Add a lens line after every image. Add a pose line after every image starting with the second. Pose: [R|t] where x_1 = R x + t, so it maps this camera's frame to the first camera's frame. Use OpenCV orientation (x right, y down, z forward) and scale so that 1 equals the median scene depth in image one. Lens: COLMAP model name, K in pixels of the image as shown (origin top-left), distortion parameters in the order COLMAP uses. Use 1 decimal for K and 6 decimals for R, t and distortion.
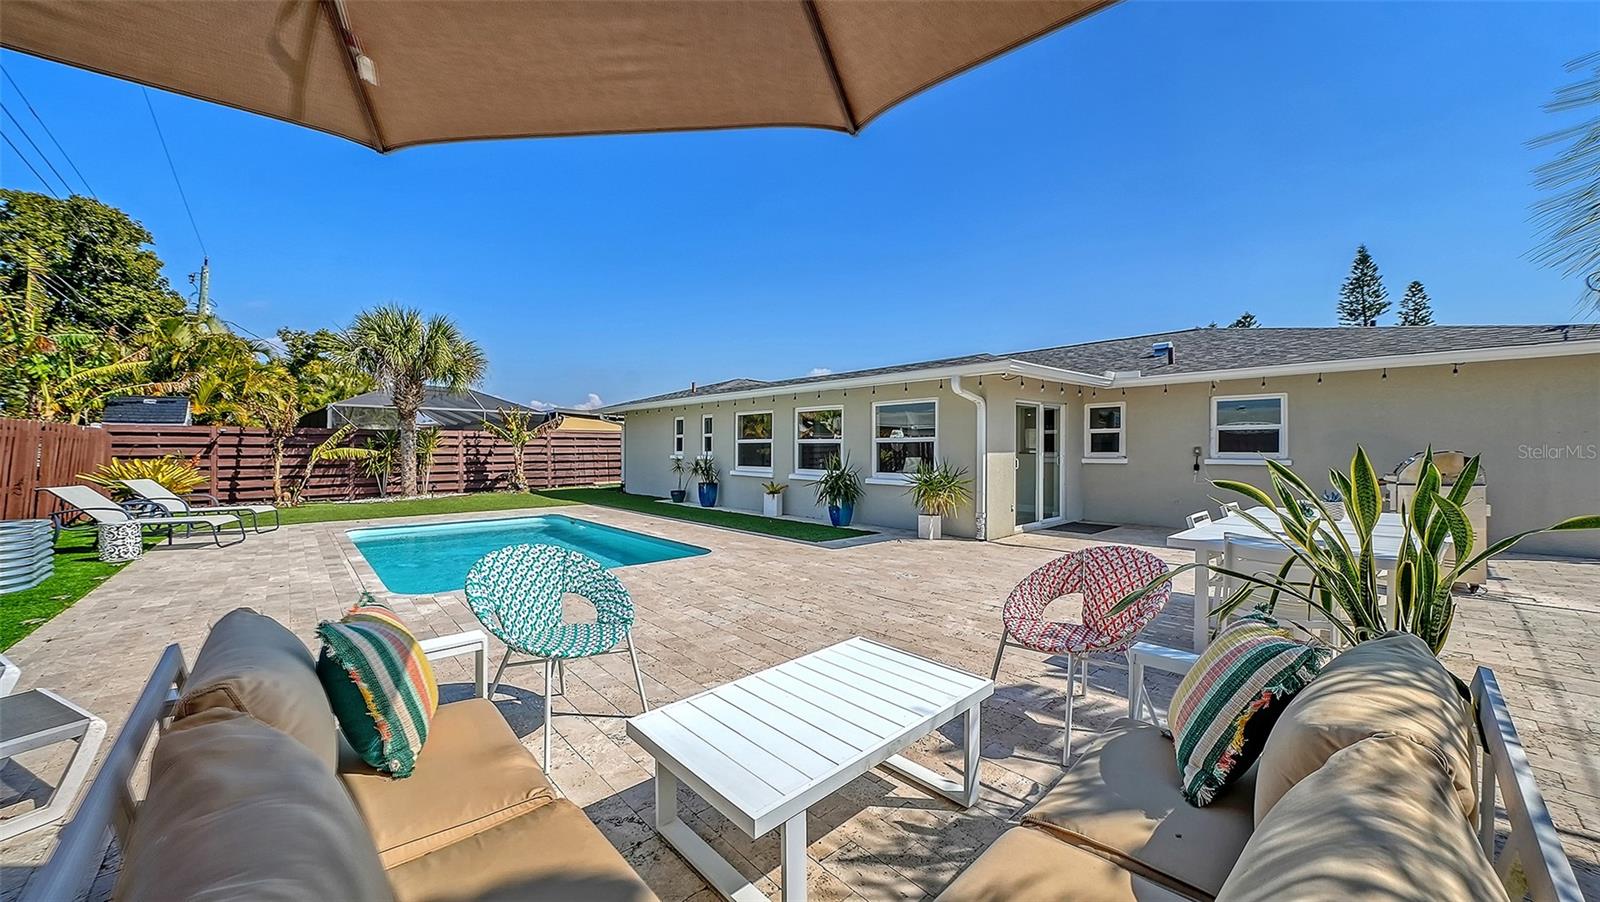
lens RADIAL K [[569.6, 0, 804.0], [0, 569.6, 448.3], [0, 0, 1]] dist [-0.007789, -0.000073]
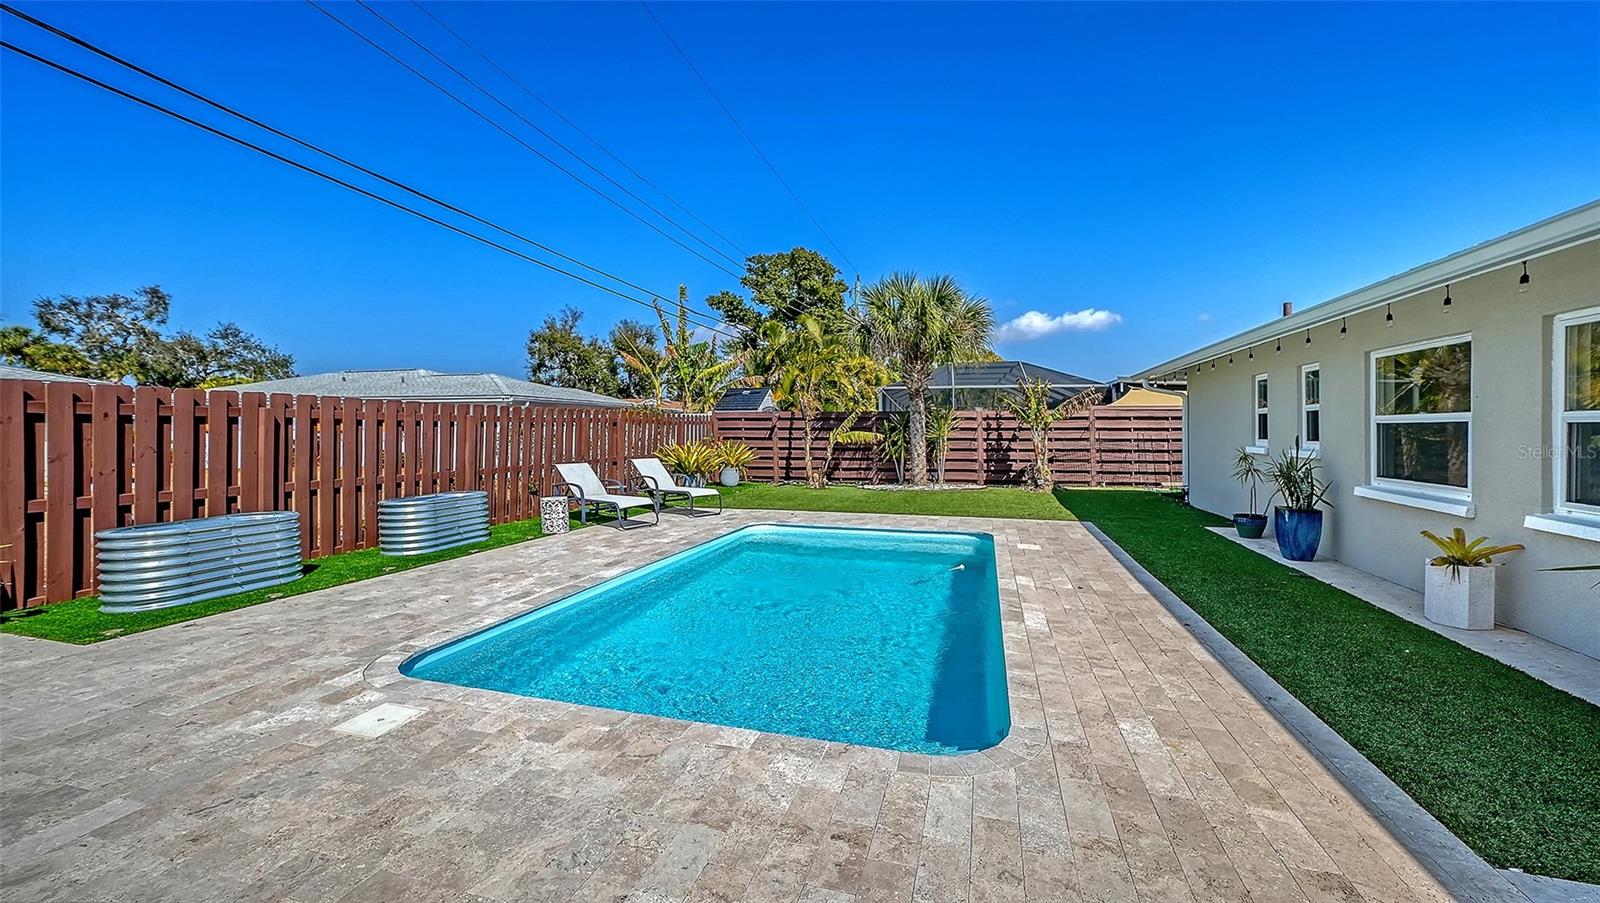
lens RADIAL K [[616.3, 0, 814.8], [0, 616.3, 427.0], [0, 0, 1]] dist [0.001042, 0.000036]
pose [[0.523542, -0.002066, -0.851998, 0.052361], [-0.002325, 0.999990, -0.003853, -0.003391], [0.851997, 0.003998, 0.523532, 0.364517]]
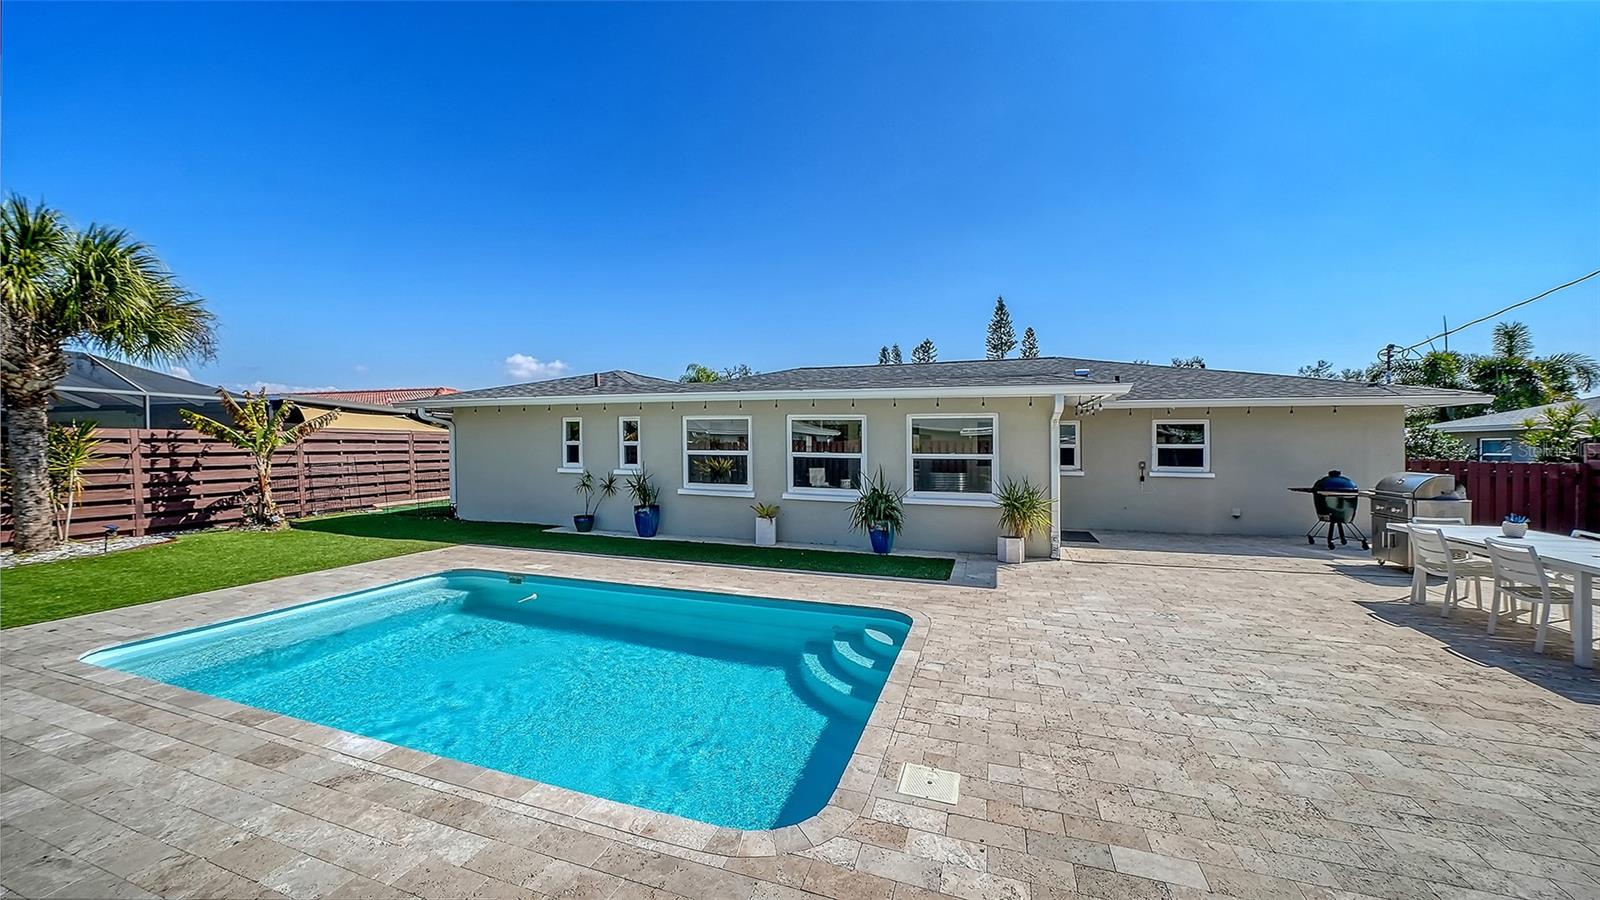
lens RADIAL K [[567.1, 0, 800.0], [0, 567.1, 450.0], [0, 0, 1]] dist [-0.013339, -0.000067]
pose [[0.877259, 0.000969, 0.480016, -0.330203], [-0.006063, 0.999941, 0.009061, -0.021703], [-0.479979, -0.010860, 0.877213, 0.203011]]
